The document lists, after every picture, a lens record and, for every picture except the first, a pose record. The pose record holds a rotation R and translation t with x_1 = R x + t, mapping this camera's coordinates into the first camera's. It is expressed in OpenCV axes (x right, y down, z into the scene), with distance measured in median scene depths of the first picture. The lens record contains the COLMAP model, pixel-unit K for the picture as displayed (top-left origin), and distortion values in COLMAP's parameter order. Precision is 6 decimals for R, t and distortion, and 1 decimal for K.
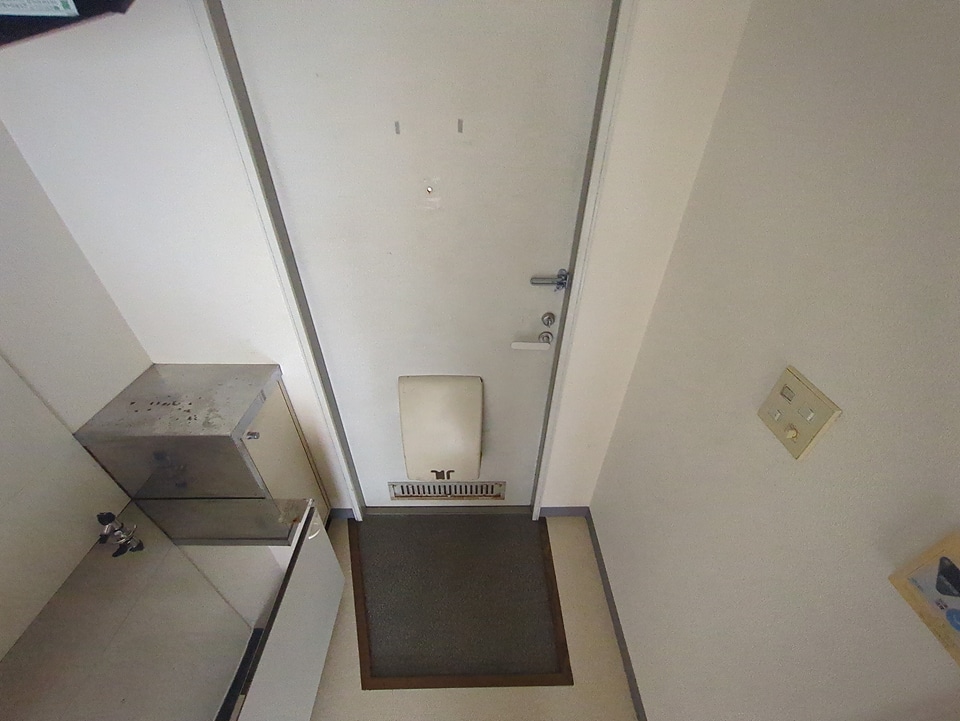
lens RADIAL K [[376.3, 0, 481.0], [0, 376.3, 358.7], [0, 0, 1]] dist [0.003581, 0.000749]
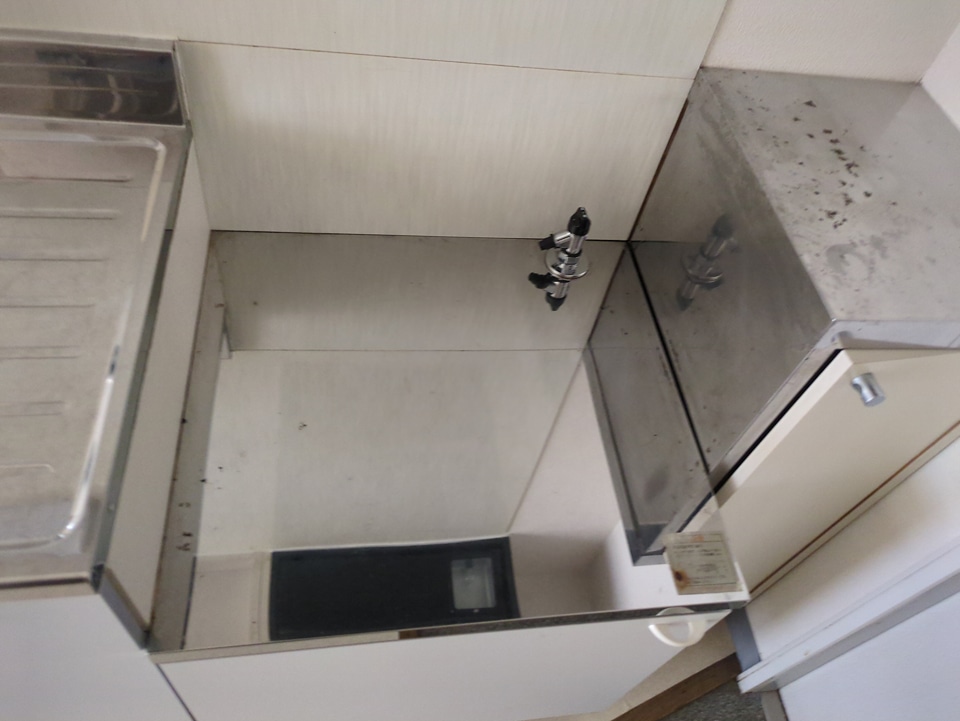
lens RADIAL K [[729.2, 0, 480.0], [0, 729.2, 360.5], [0, 0, 1]] dist [-0.000455, -0.001231]
pose [[0.106111, 0.786313, -0.608648, -0.256605], [-0.699473, 0.494079, 0.516356, 0.098491], [0.706738, 0.370942, 0.602432, 0.371921]]
